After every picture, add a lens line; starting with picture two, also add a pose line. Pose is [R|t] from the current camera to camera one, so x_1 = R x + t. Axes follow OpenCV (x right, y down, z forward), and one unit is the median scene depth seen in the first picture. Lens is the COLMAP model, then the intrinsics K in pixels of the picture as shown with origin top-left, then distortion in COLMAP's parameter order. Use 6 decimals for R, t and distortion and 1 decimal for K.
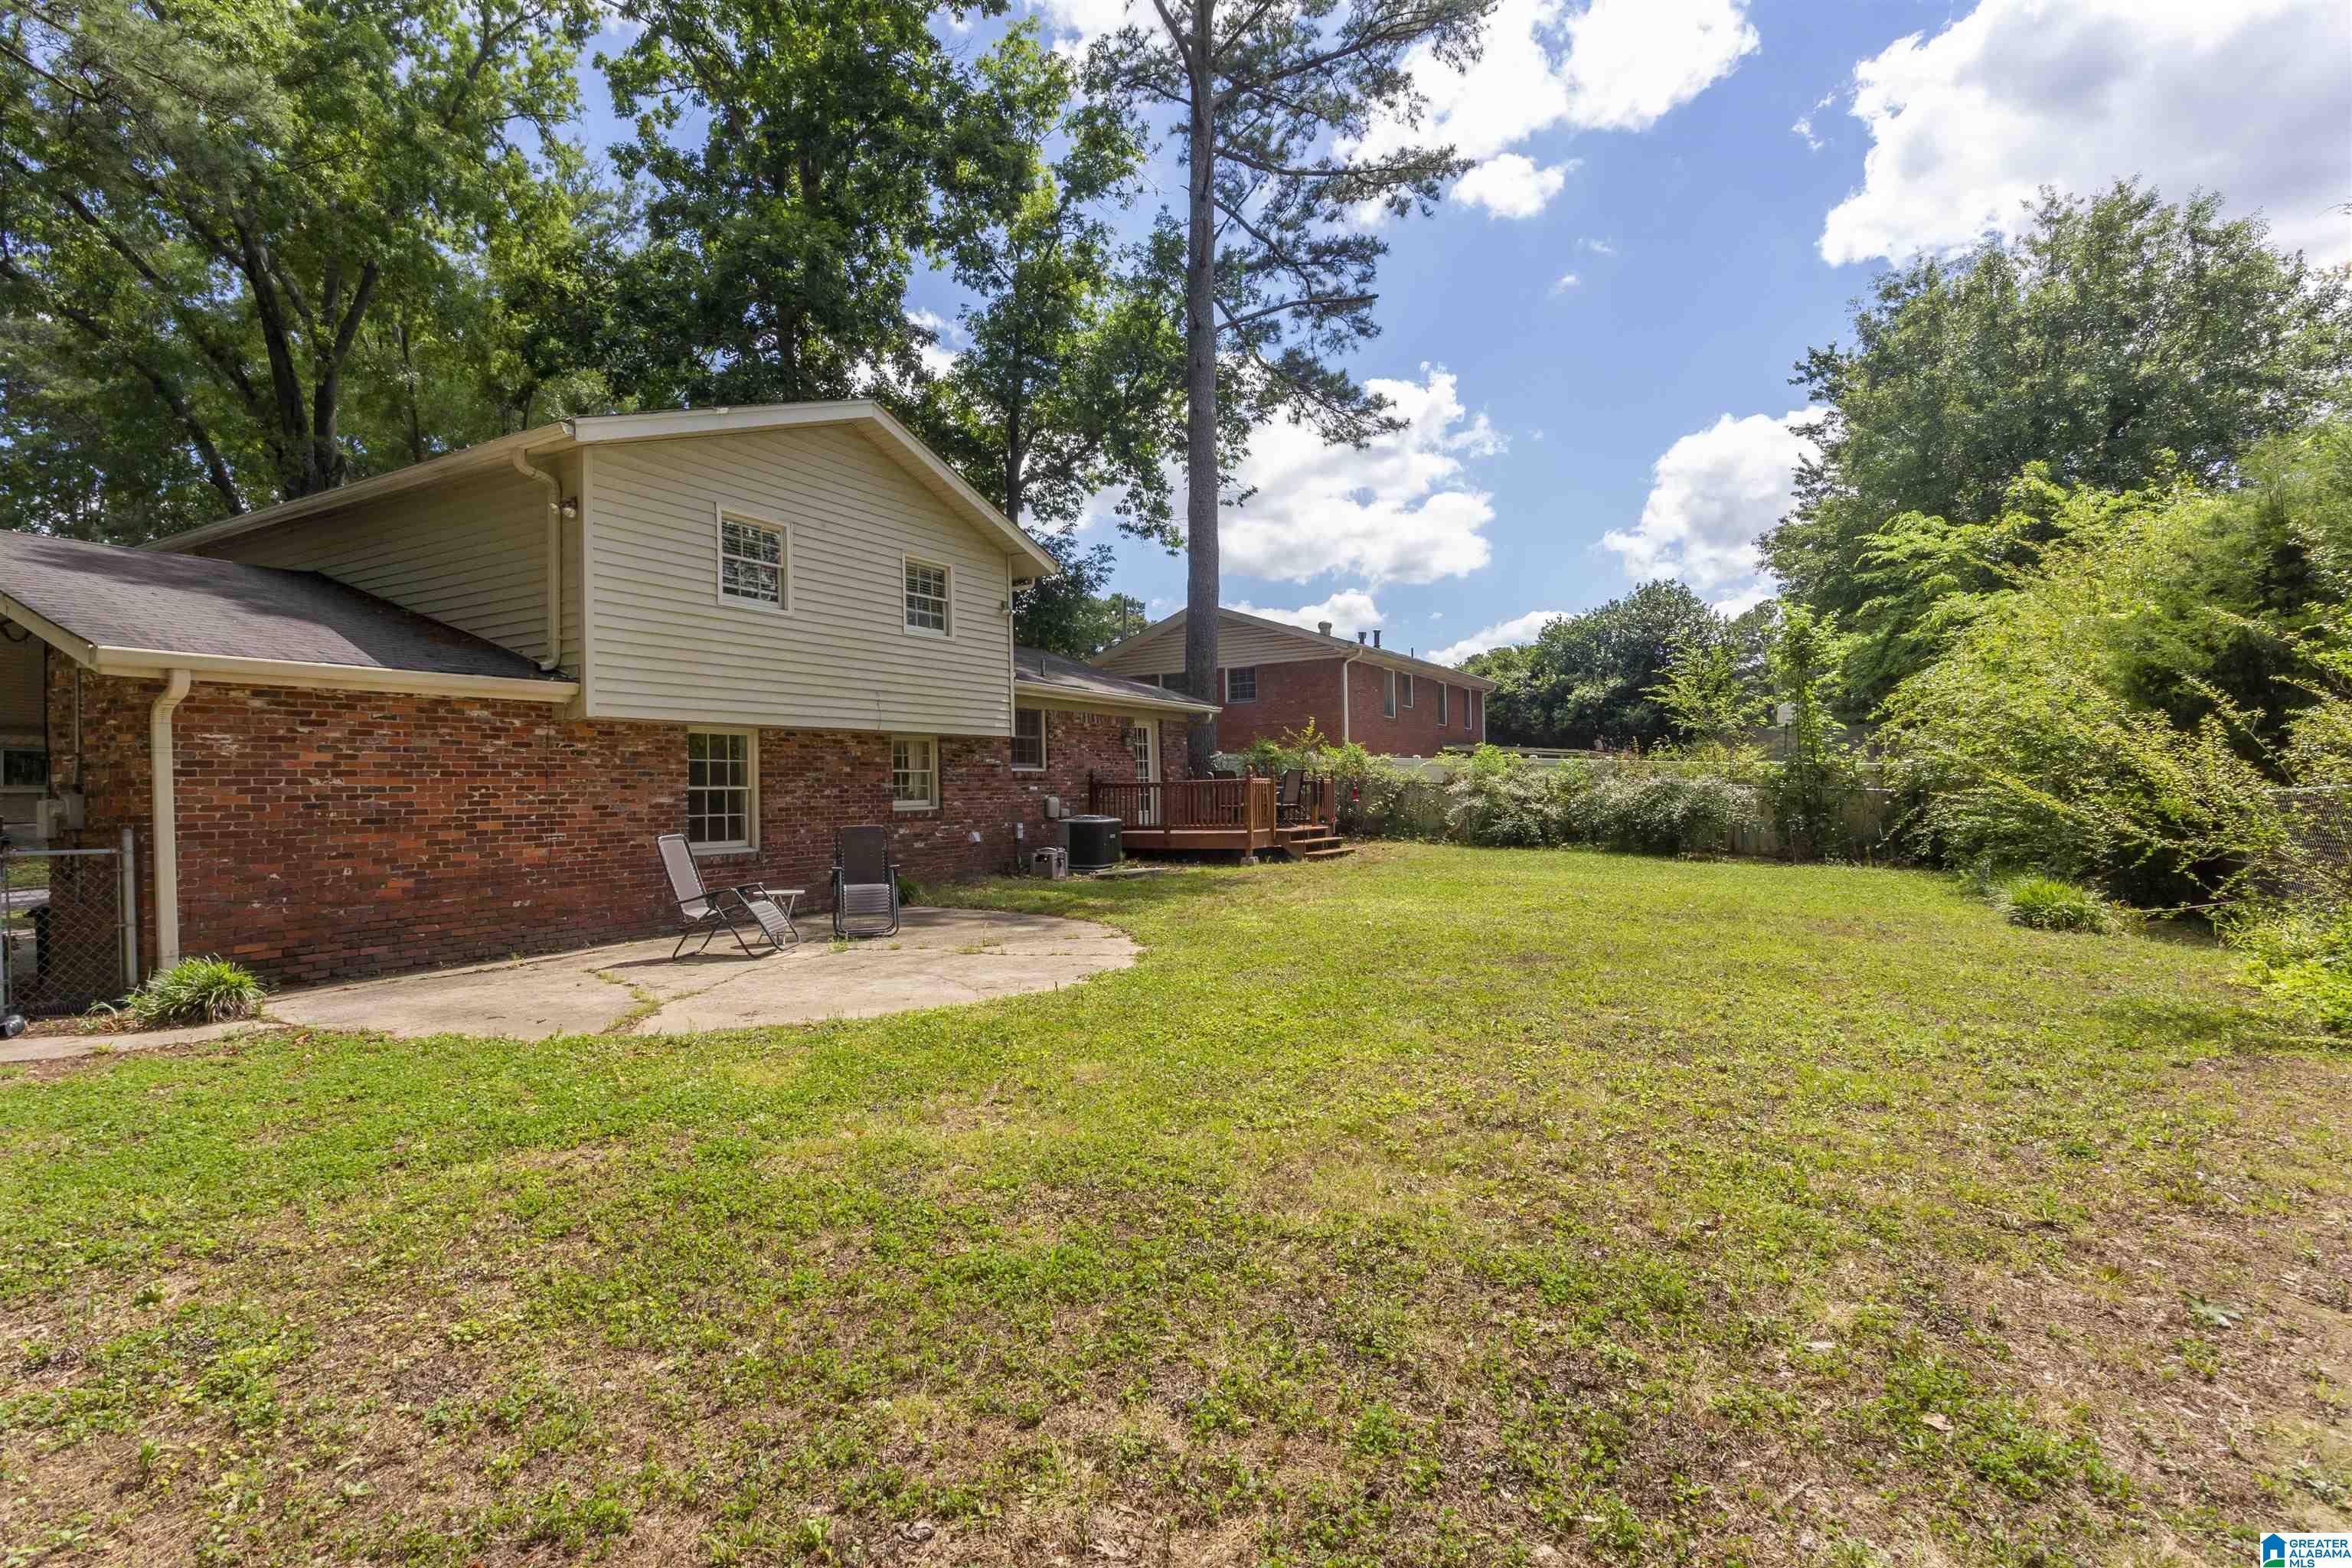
lens RADIAL K [[1118.8, 0, 1166.5], [0, 1118.8, 777.0], [0, 0, 1]] dist [0.000071, 0.001972]
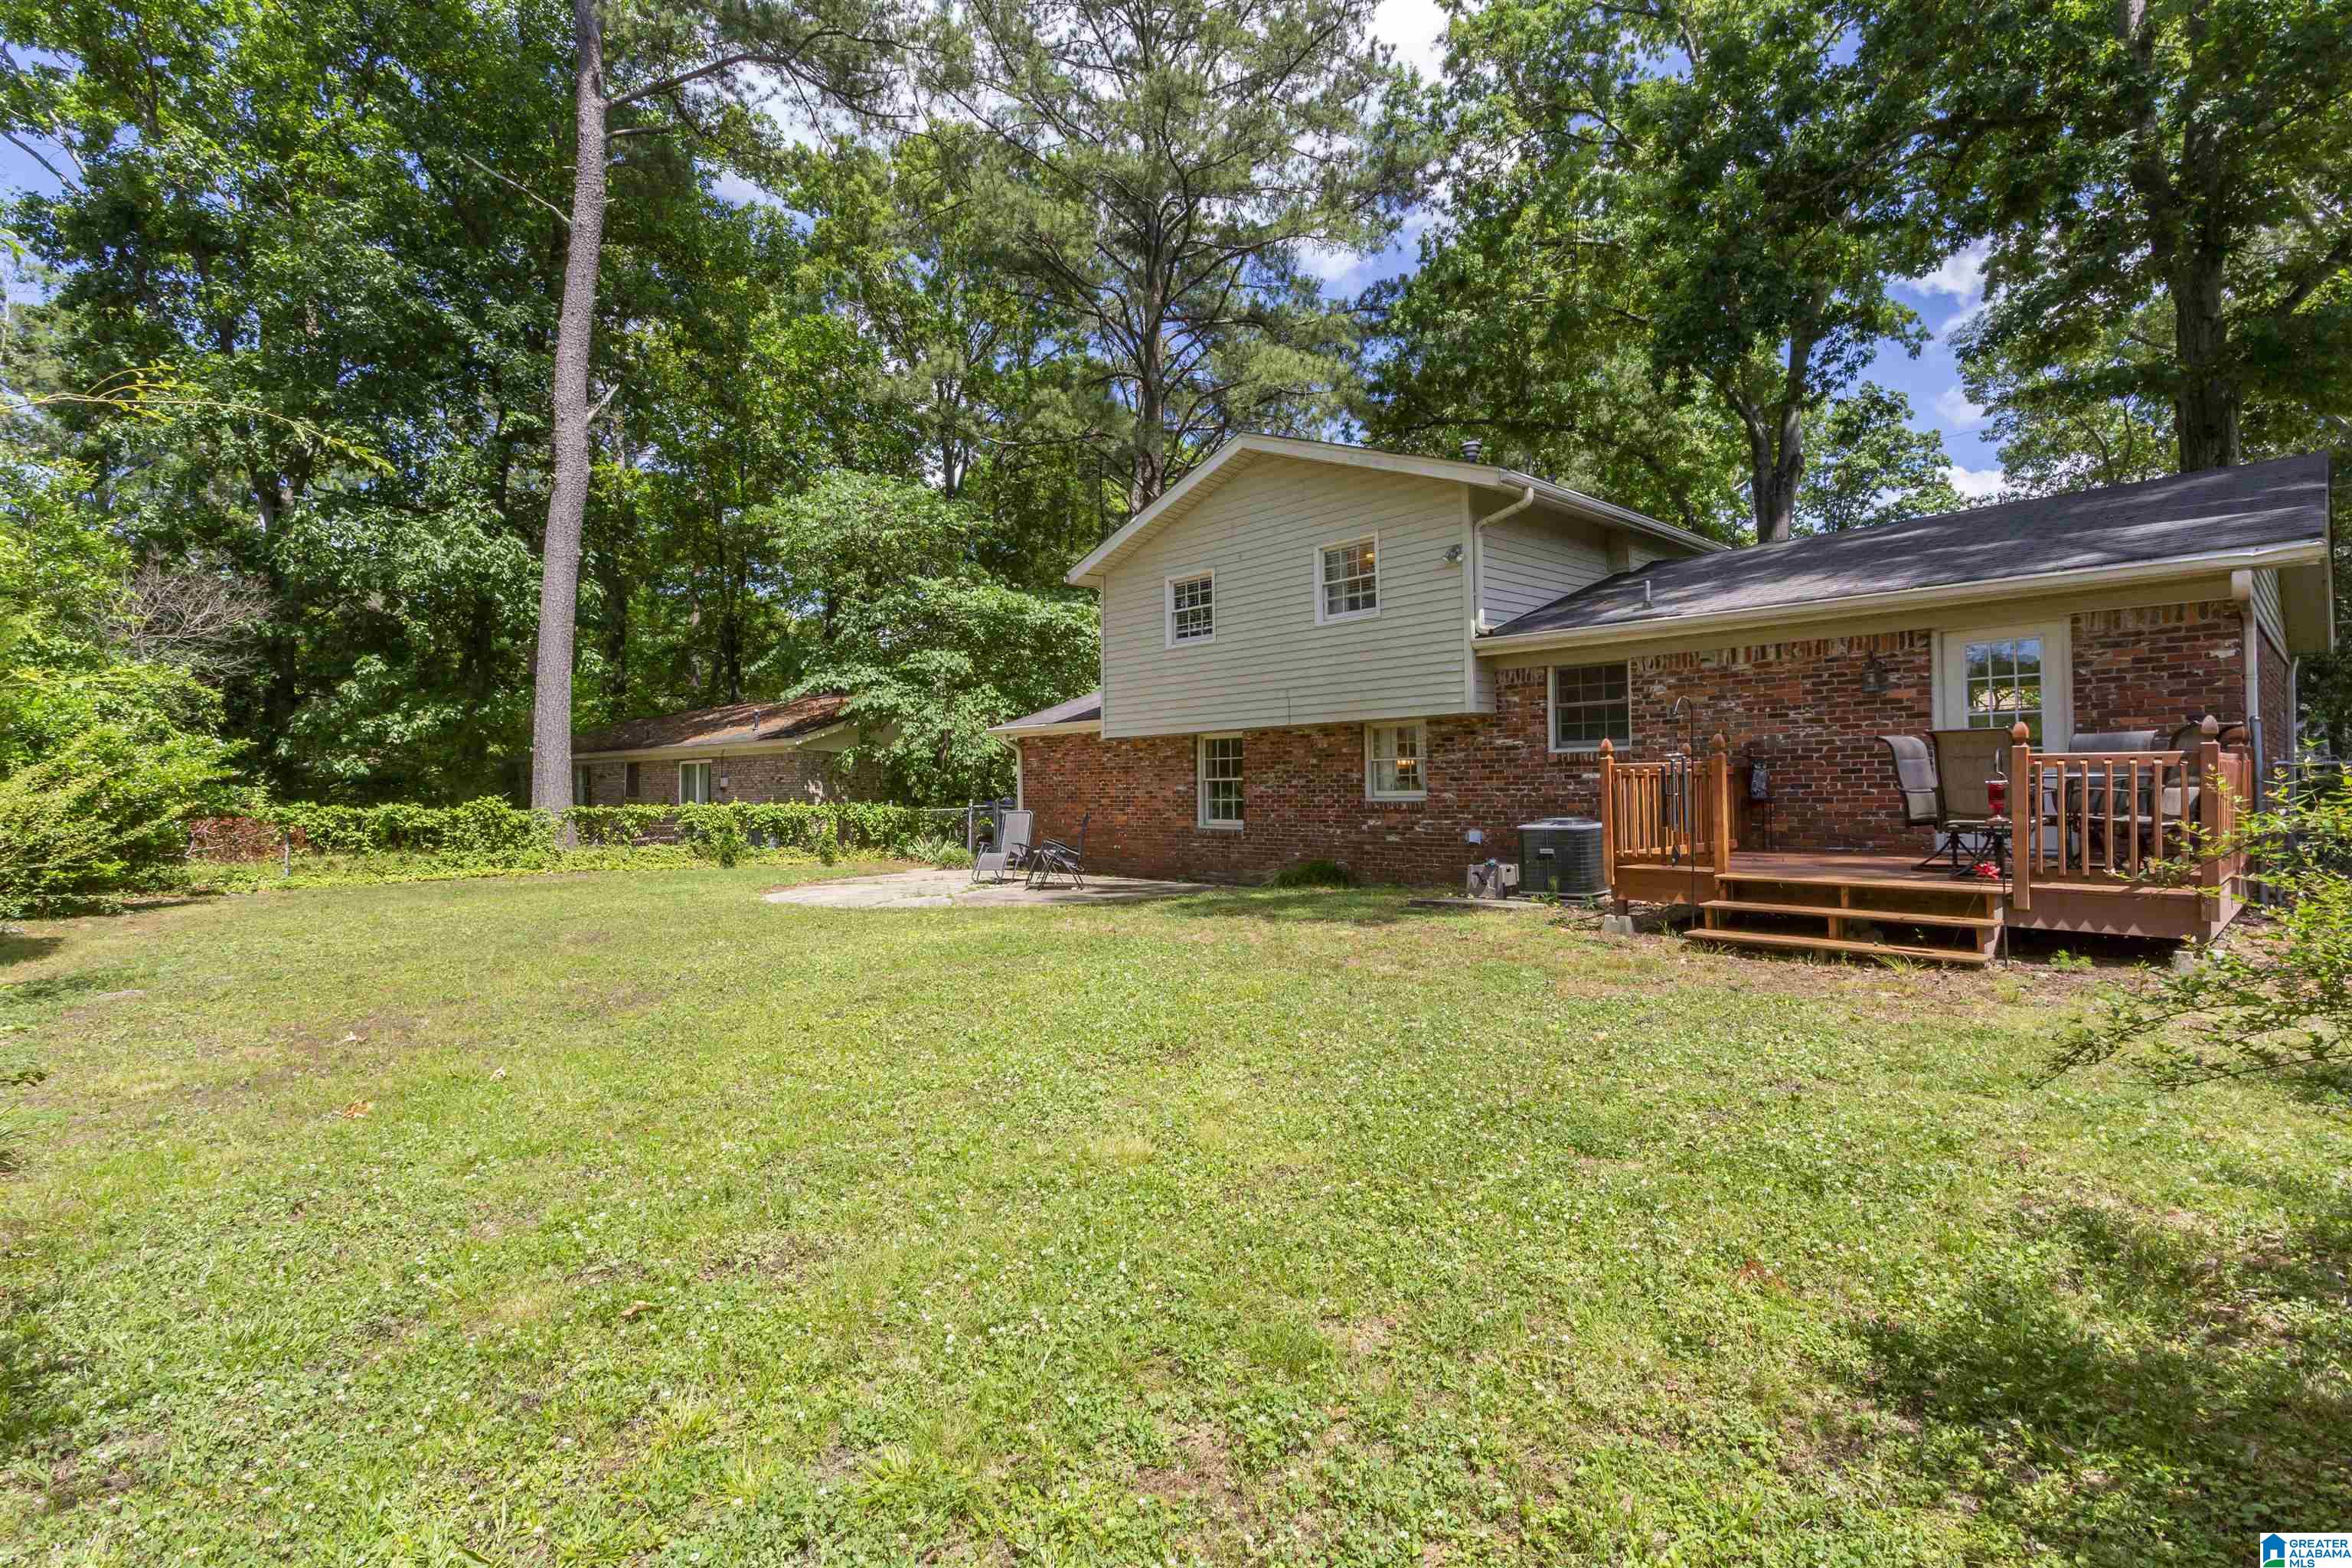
lens RADIAL K [[1118.8, 0, 1160.9], [0, 1118.8, 774.3], [0, 0, 1]] dist [0.000071, 0.001972]
pose [[-0.310712, 0.012738, -0.950419, 0.732497], [0.031682, 0.999493, 0.003038, -0.001860], [0.949976, -0.029168, -0.310958, 1.116973]]
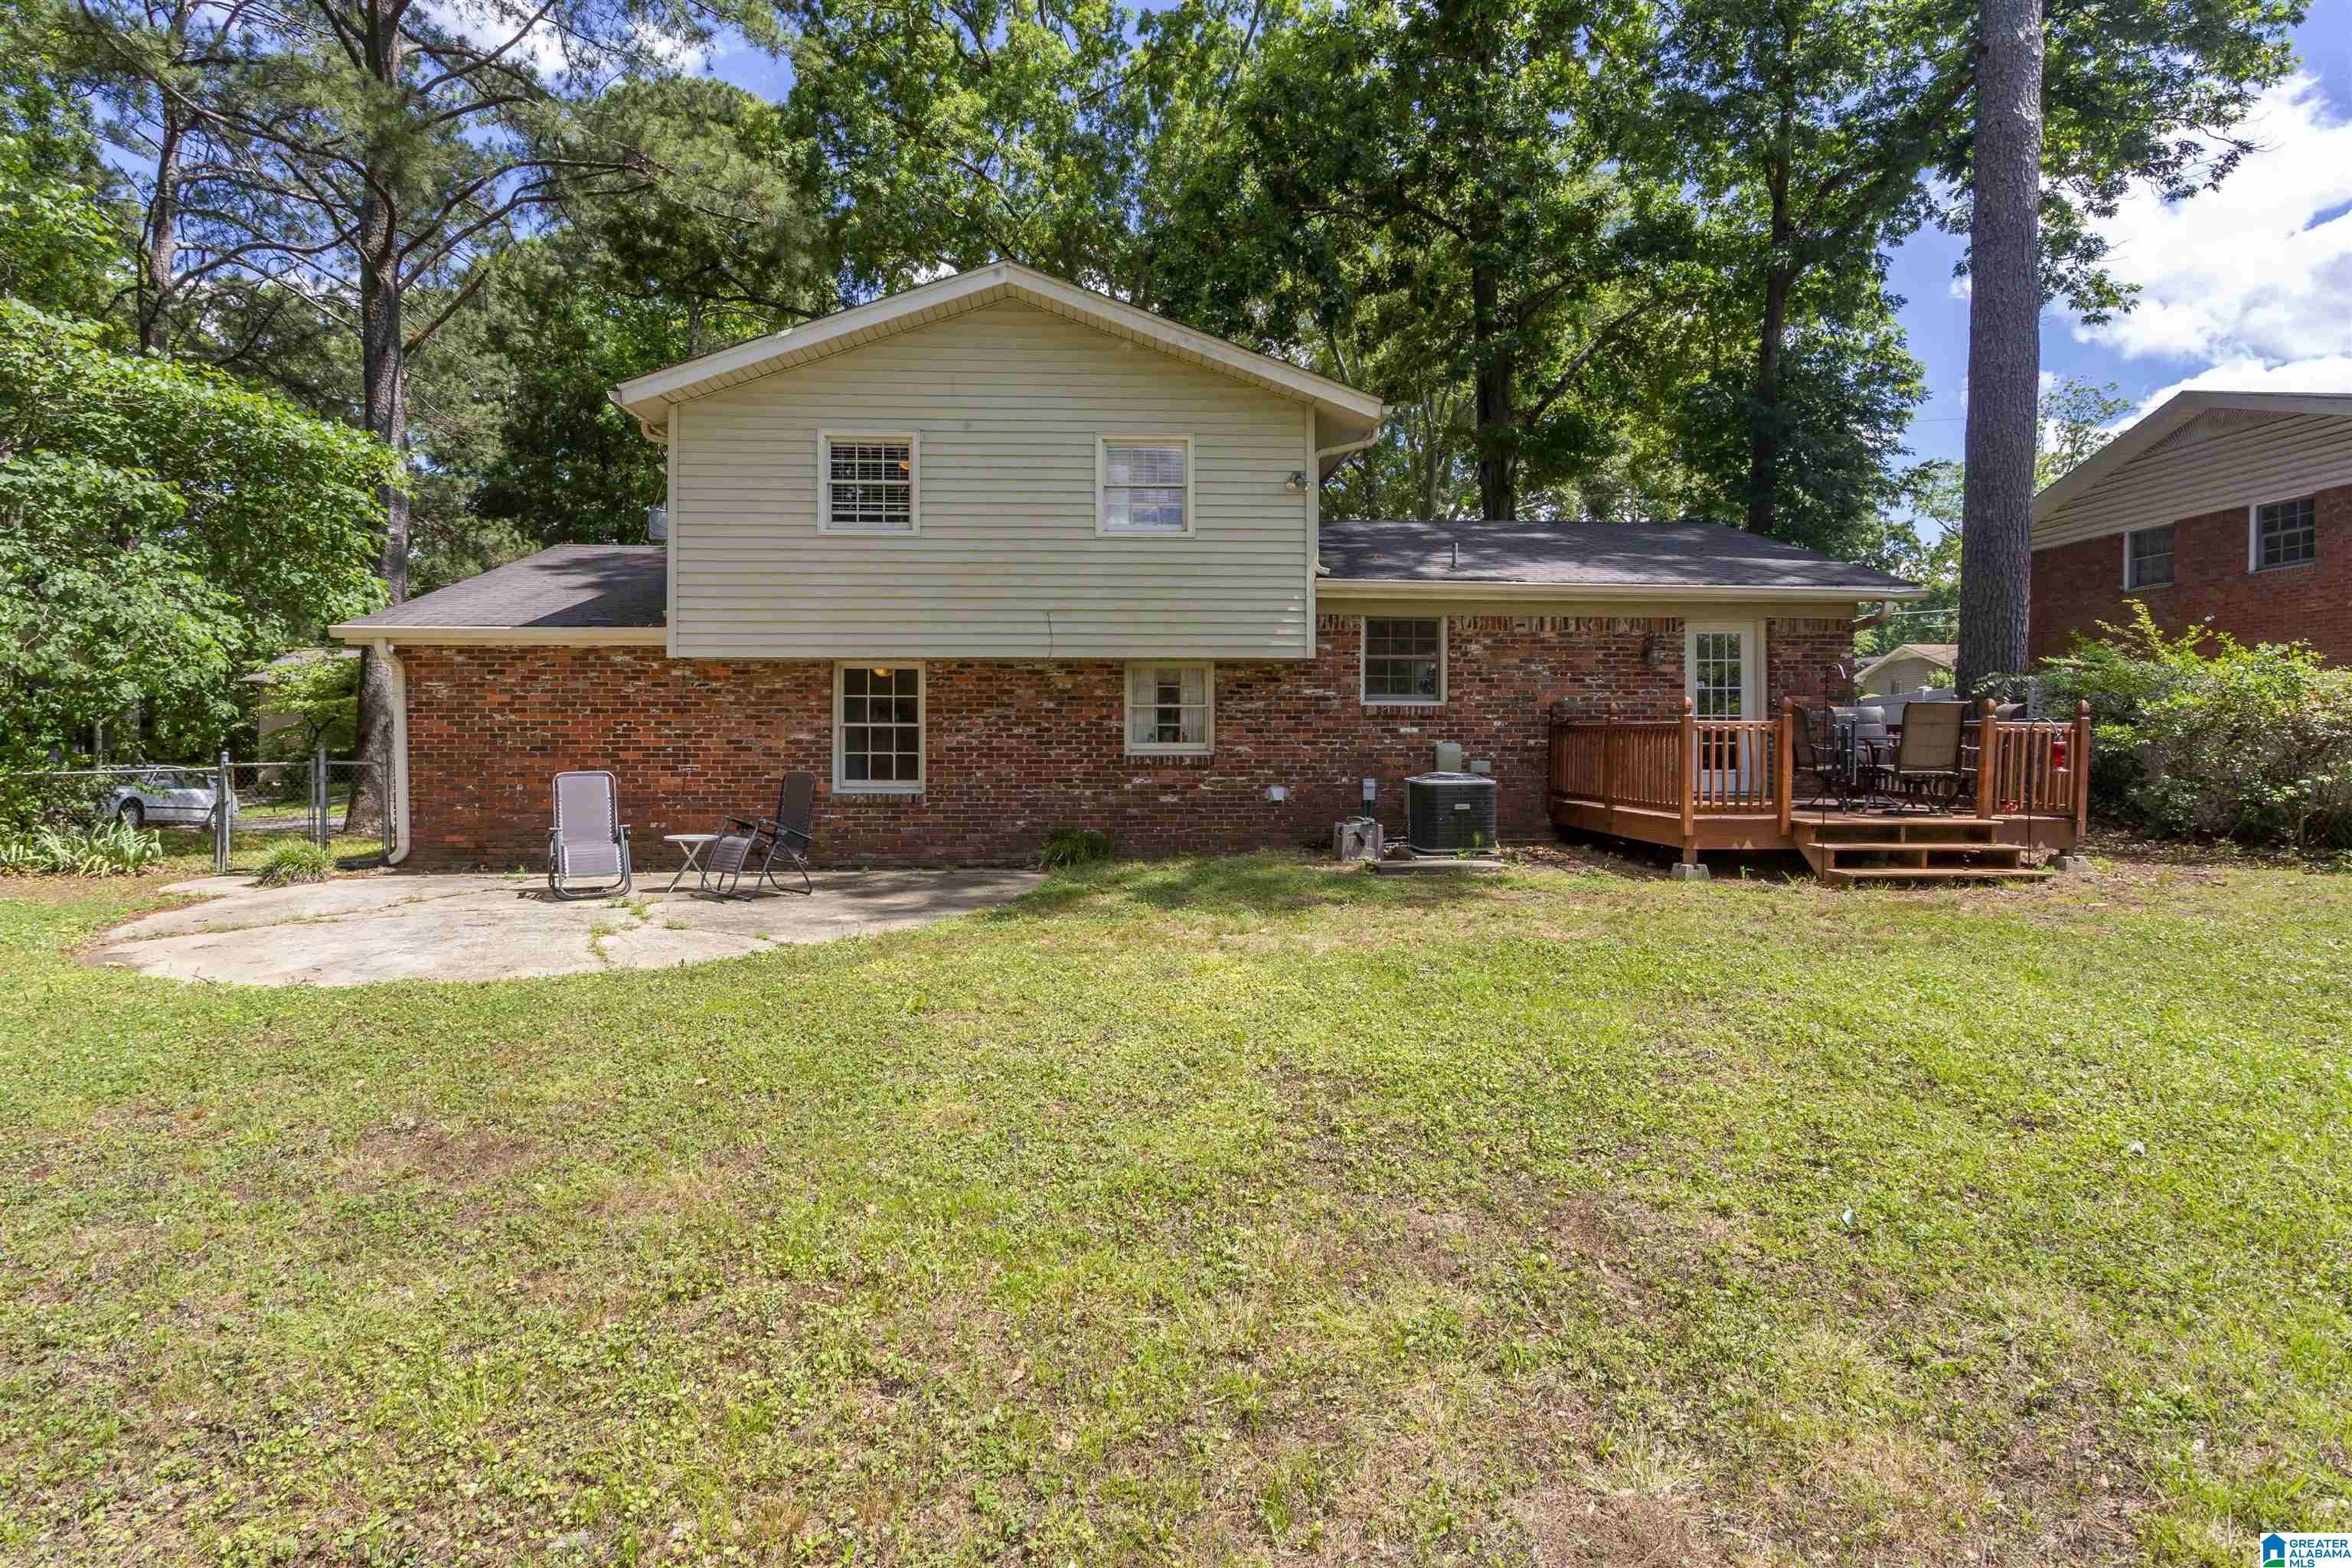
lens RADIAL K [[1163.2, 0, 1160.6], [0, 1163.2, 750.5], [0, 0, 1]] dist [-0.014106, 0.002346]
pose [[0.538802, 0.034531, -0.841724, 0.477209], [-0.001580, 0.999199, 0.039979, -0.007117], [0.842431, -0.020211, 0.538425, 0.553308]]
